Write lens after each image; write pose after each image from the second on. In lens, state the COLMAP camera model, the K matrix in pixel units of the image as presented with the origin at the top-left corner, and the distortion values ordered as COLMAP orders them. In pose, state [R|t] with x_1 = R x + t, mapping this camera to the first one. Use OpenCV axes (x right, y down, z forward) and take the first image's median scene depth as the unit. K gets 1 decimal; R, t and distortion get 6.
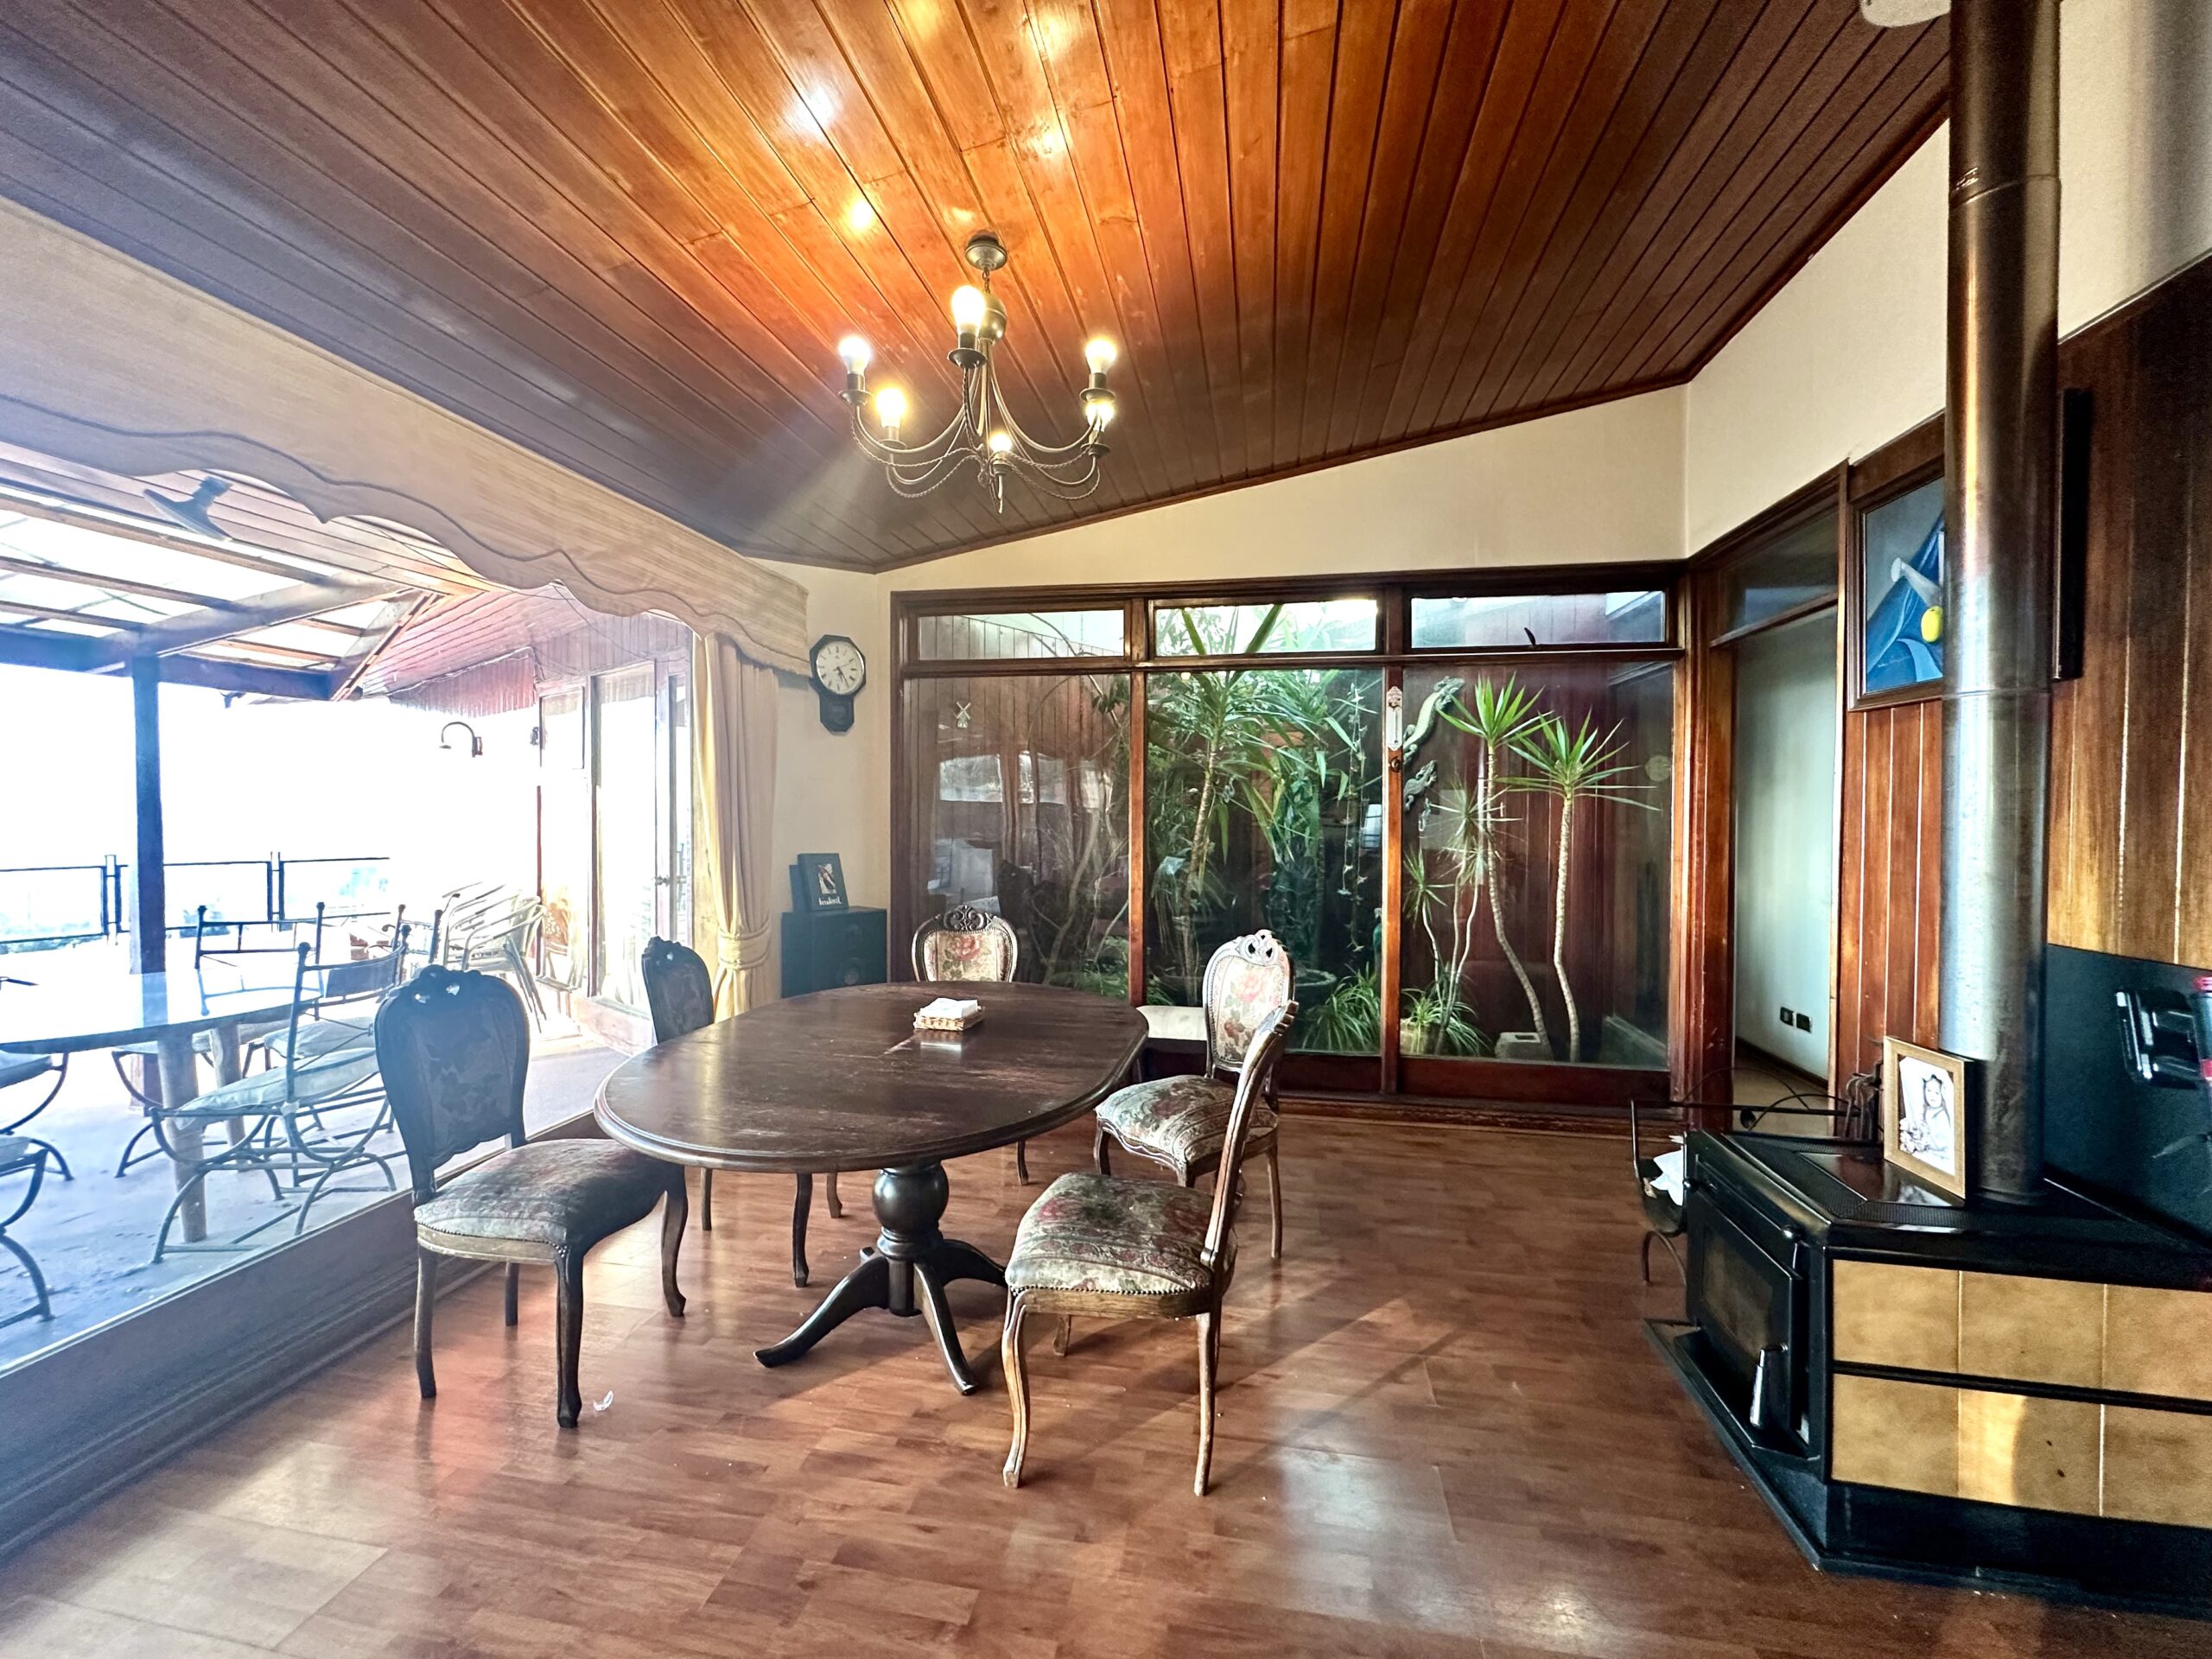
lens RADIAL K [[890.3, 0, 1103.5], [0, 890.3, 826.7], [0, 0, 1]] dist [-0.001792, 0.000493]
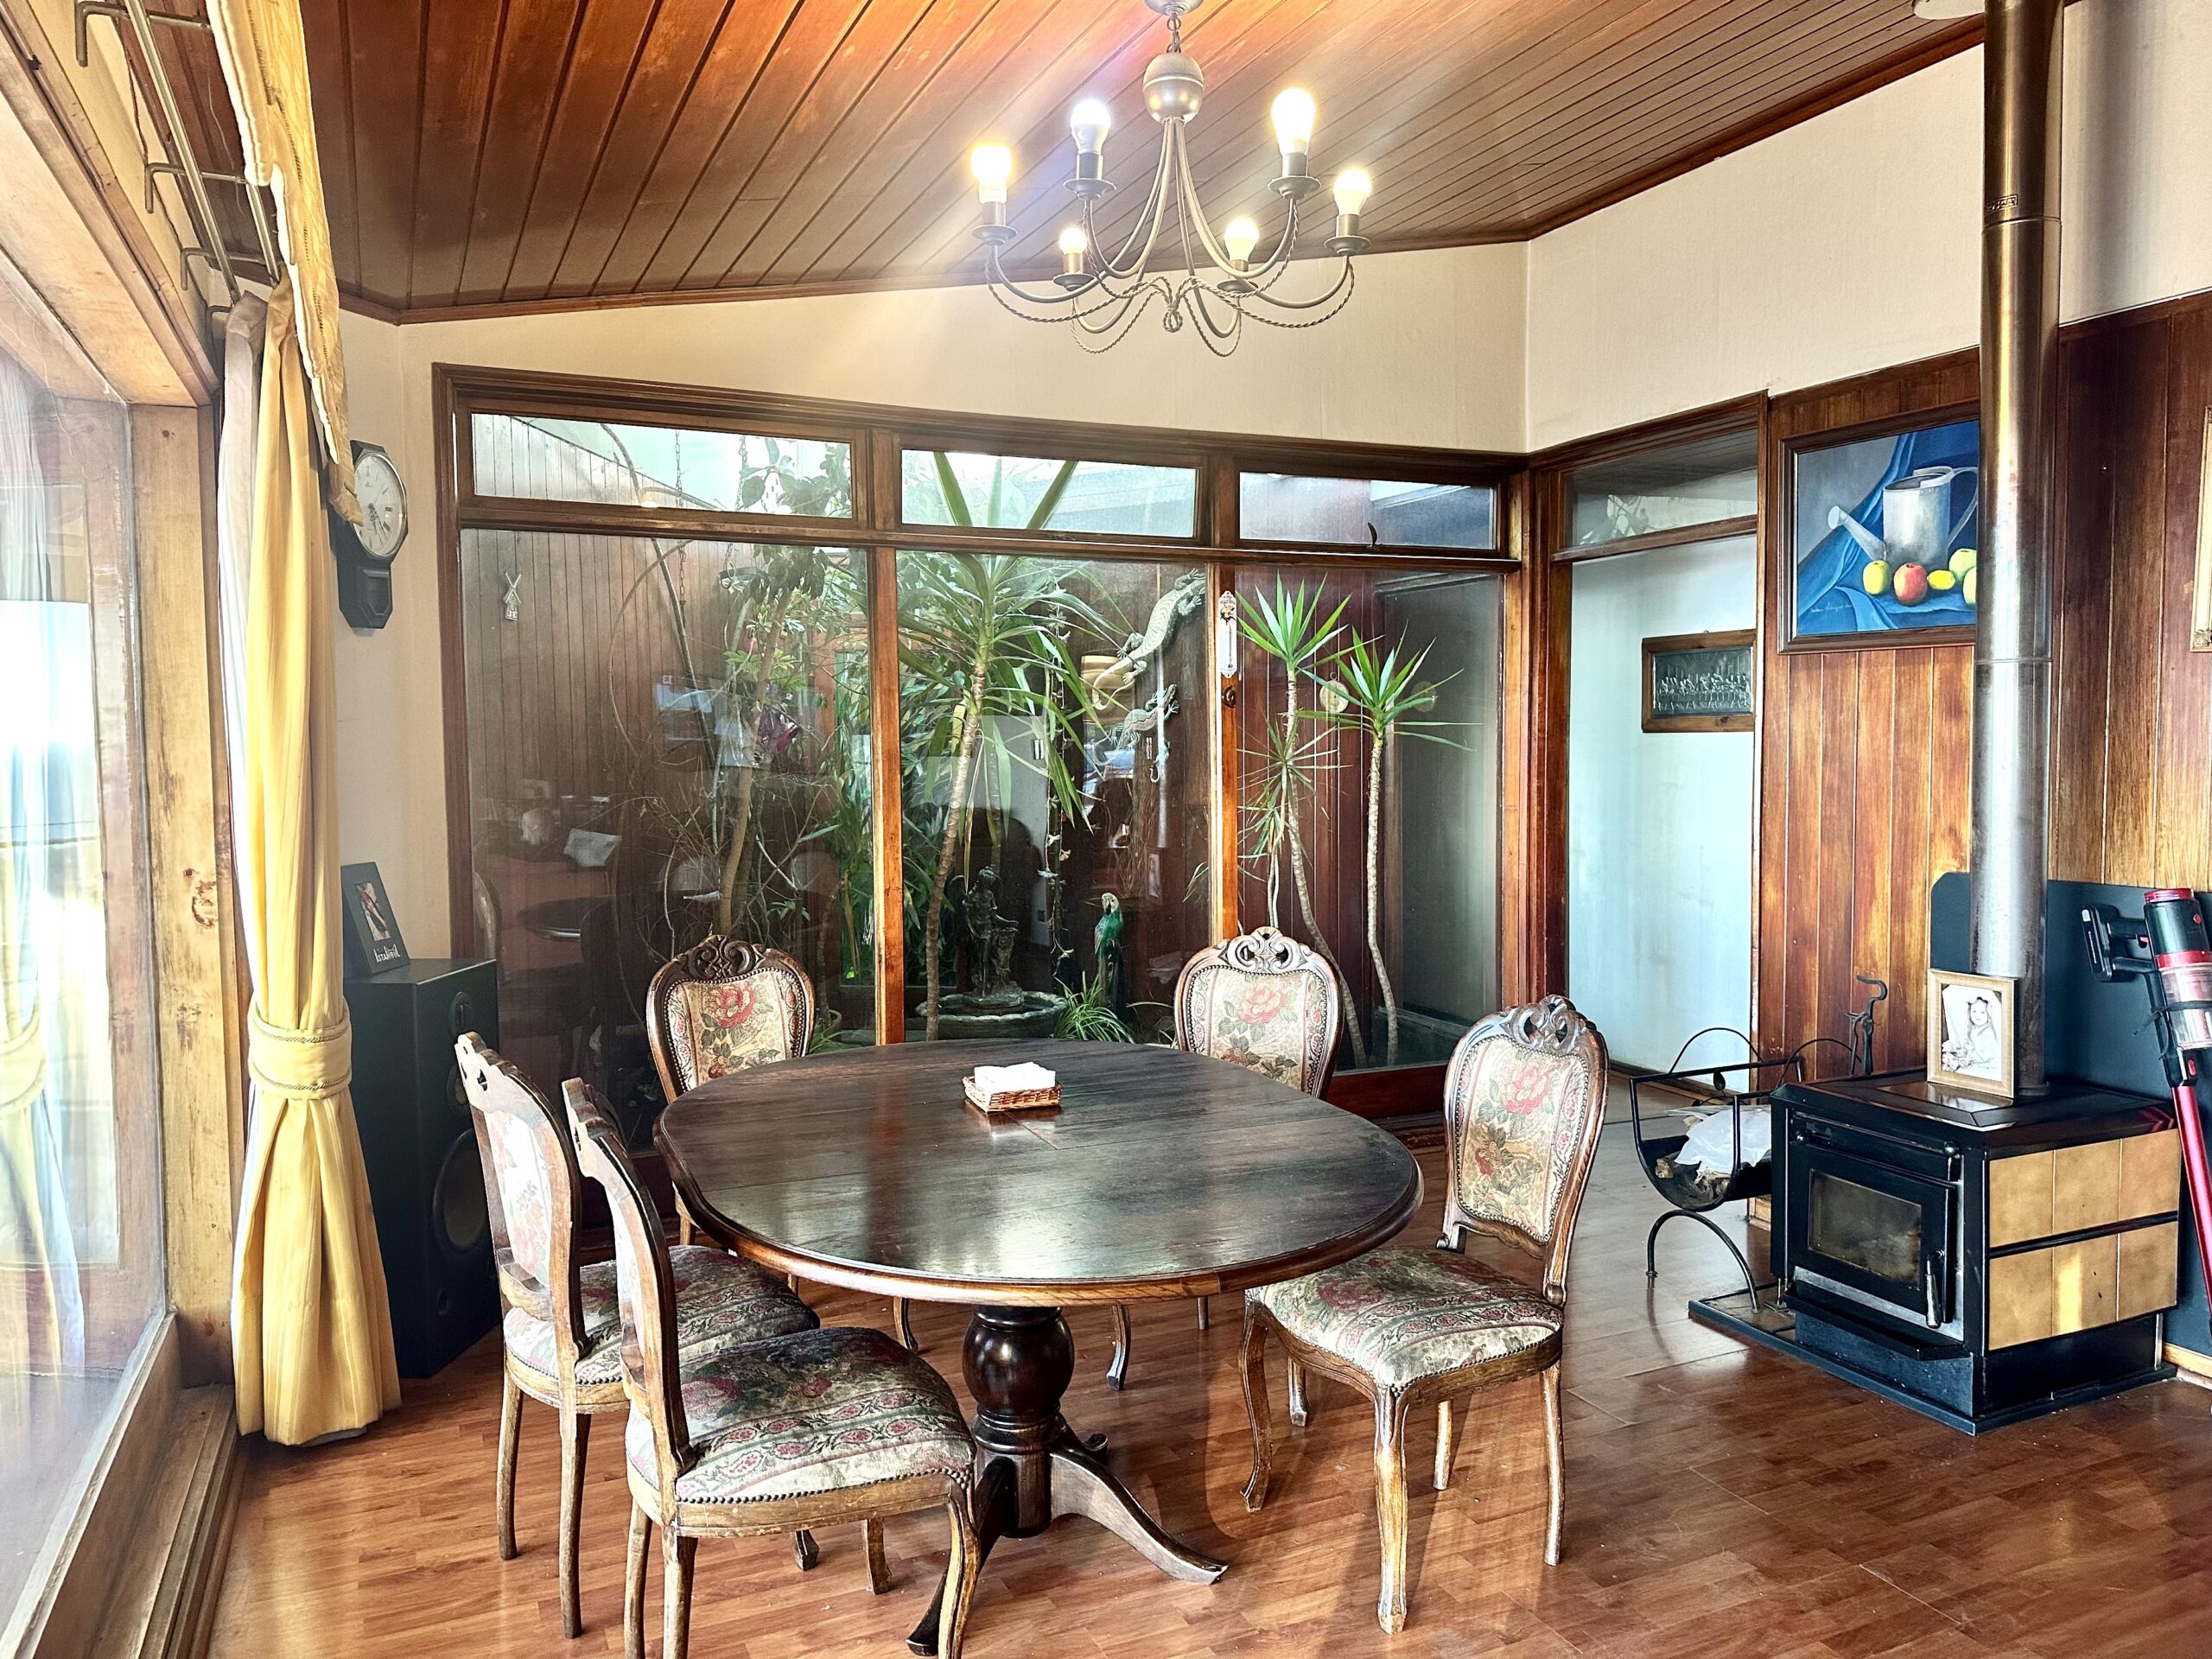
lens RADIAL K [[1524.3, 0, 1106.0], [0, 1524.3, 829.5], [0, 0, 1]] dist [0.111474, -0.165157]
pose [[0.821259, -0.048003, 0.568533, -0.536728], [0.023645, 0.998462, 0.050147, -0.028696], [-0.570066, -0.027741, 0.821130, 0.009914]]
